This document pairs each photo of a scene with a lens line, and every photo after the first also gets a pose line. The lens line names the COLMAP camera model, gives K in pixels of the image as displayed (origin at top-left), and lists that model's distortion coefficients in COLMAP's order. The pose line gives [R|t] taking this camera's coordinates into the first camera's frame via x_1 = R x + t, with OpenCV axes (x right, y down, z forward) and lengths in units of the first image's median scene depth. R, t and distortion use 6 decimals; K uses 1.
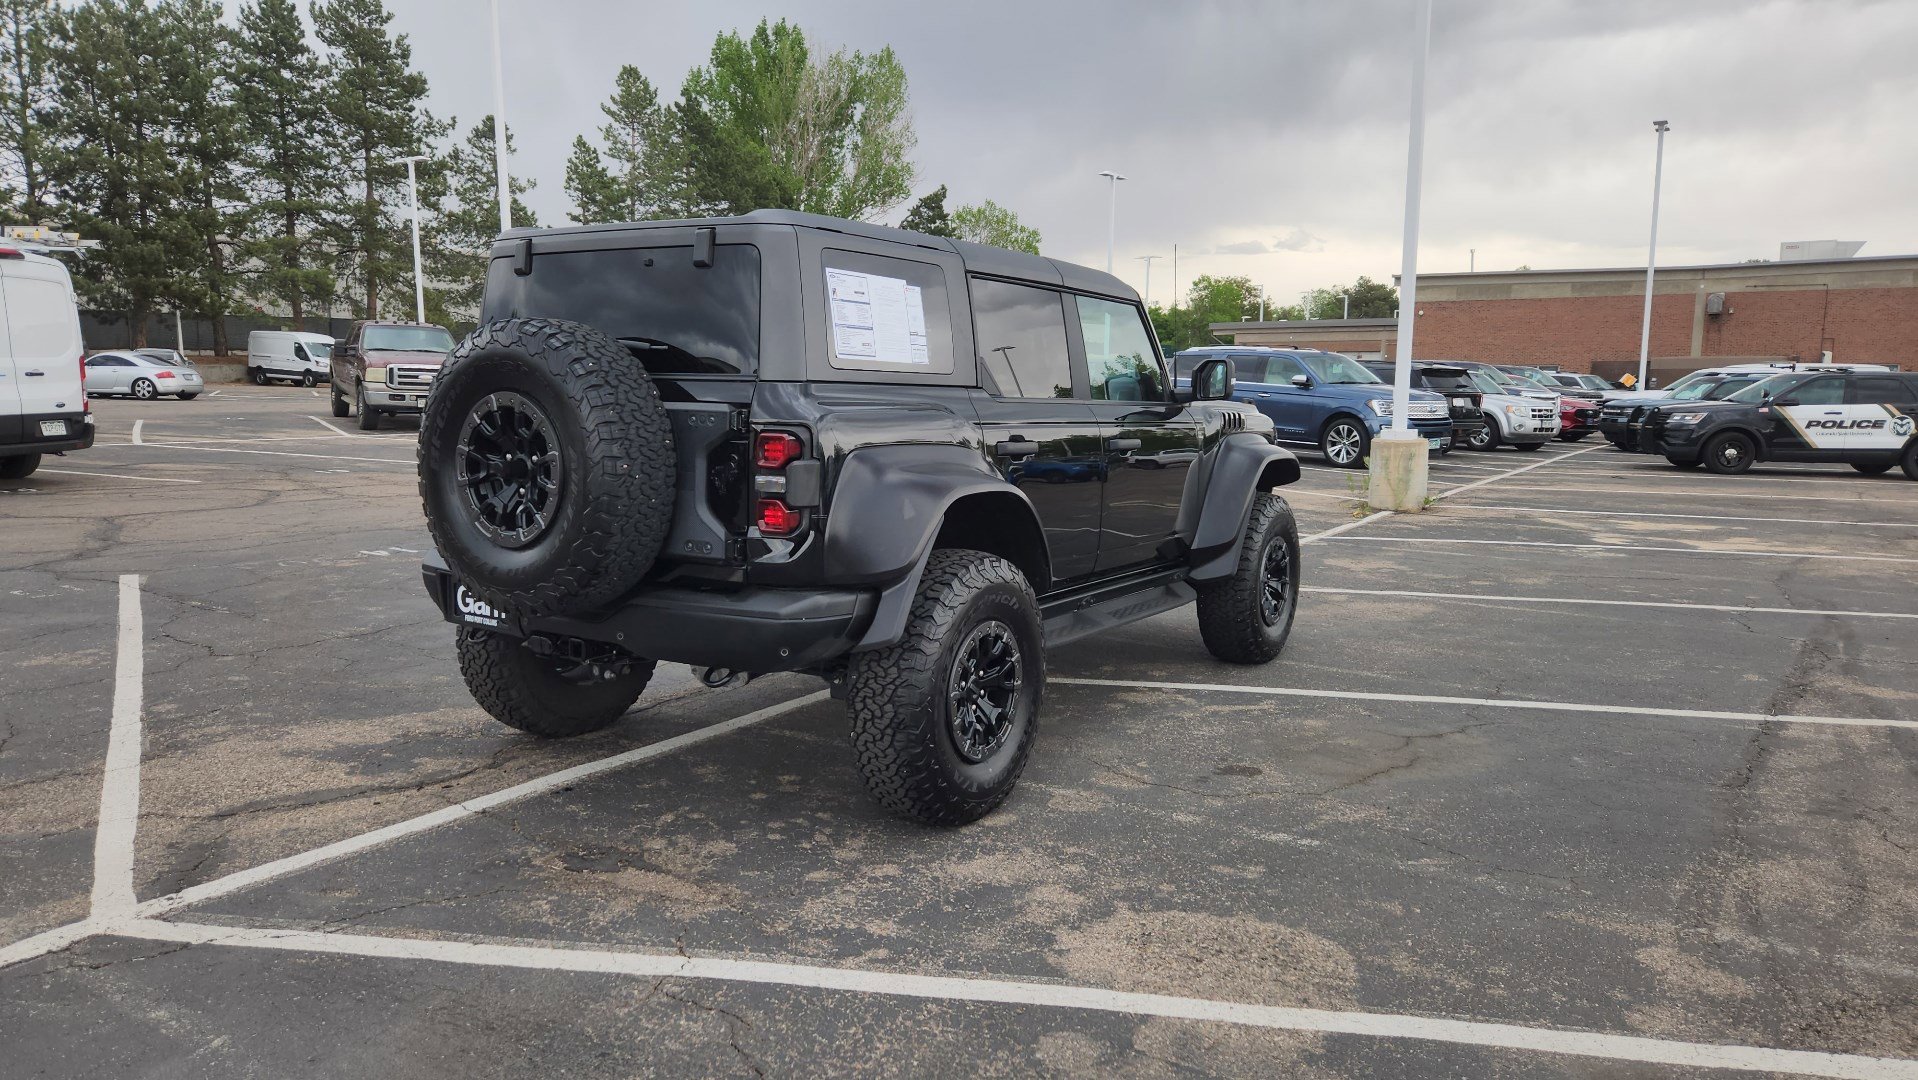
lens RADIAL K [[1281.2, 0, 935.7], [0, 1281.2, 524.6], [0, 0, 1]] dist [0.071211, -0.057006]
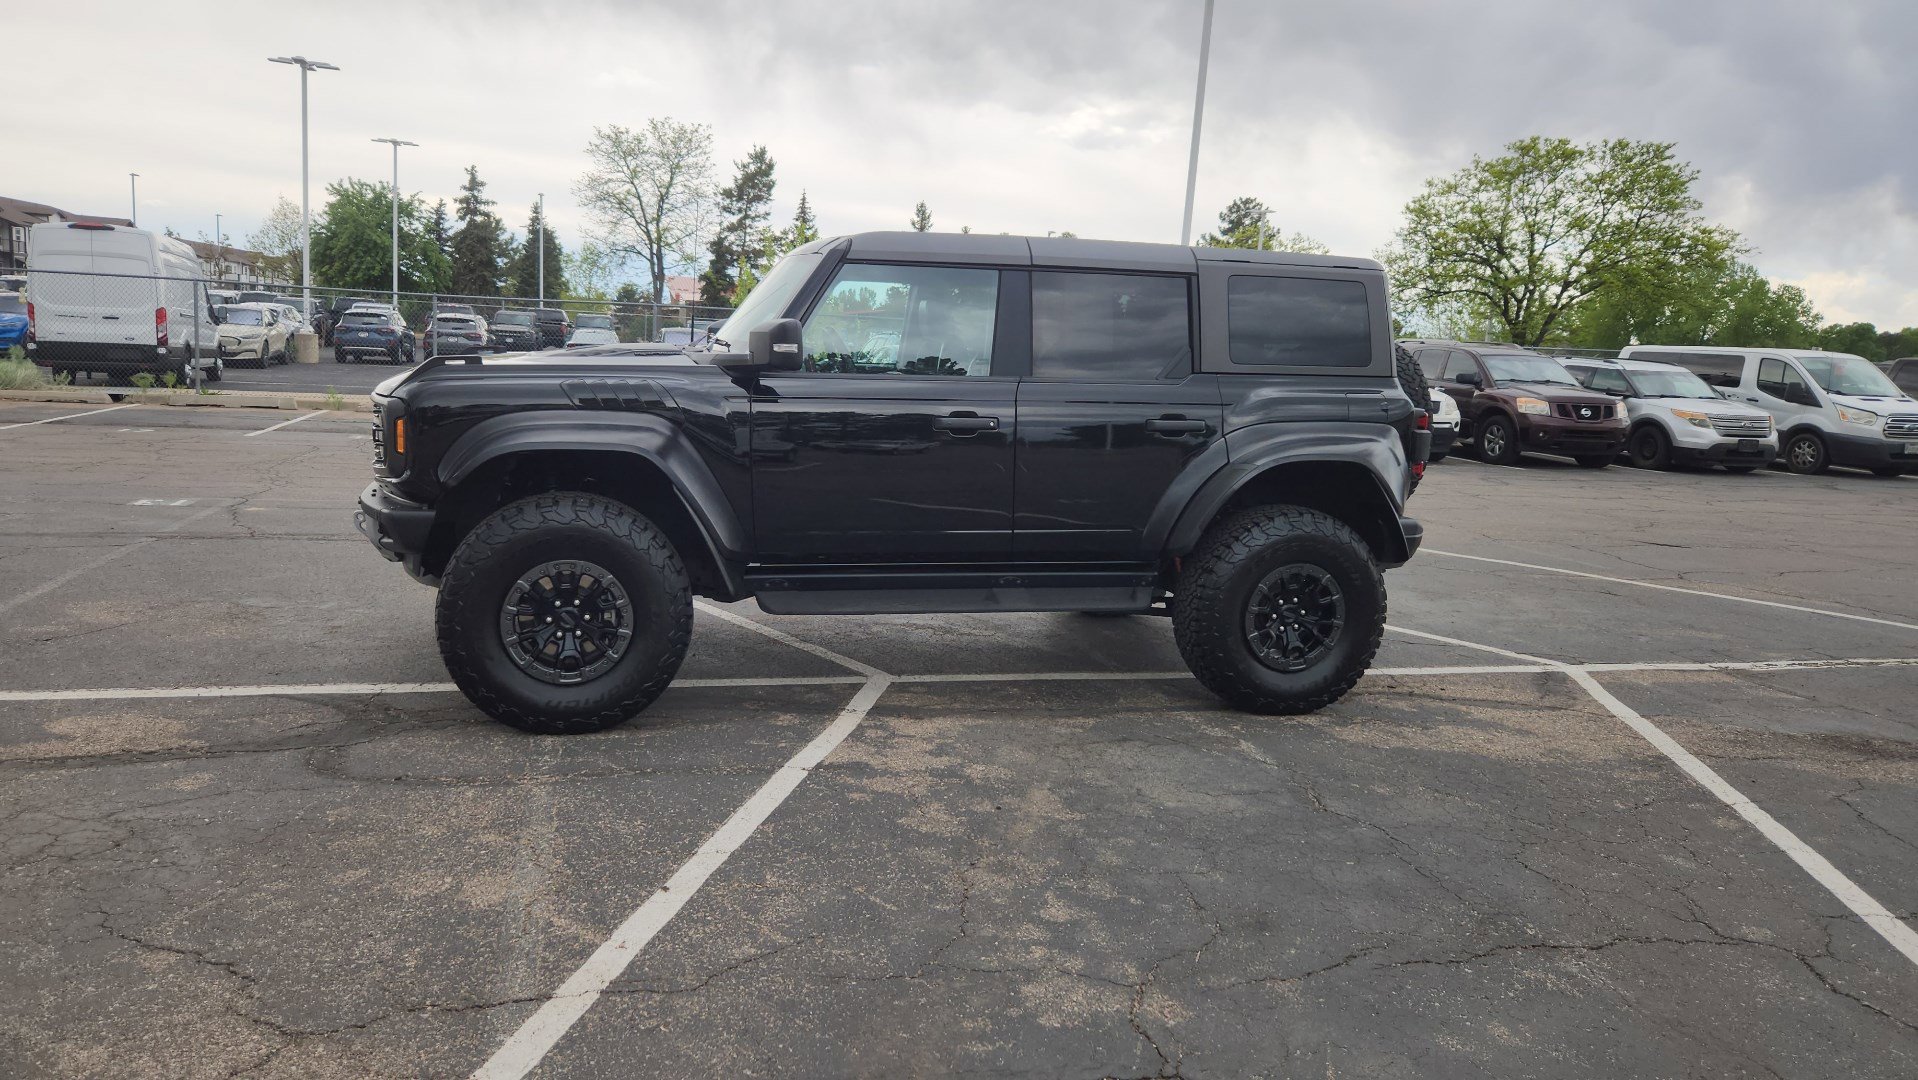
lens RADIAL K [[1281.2, 0, 921.0], [0, 1281.2, 520.7], [0, 0, 1]] dist [0.068118, -0.052792]
pose [[-0.732591, -0.144118, 0.665237, -0.803697], [0.017821, 0.972932, 0.230403, -0.253603], [-0.680436, 0.180646, -0.710193, 2.041933]]
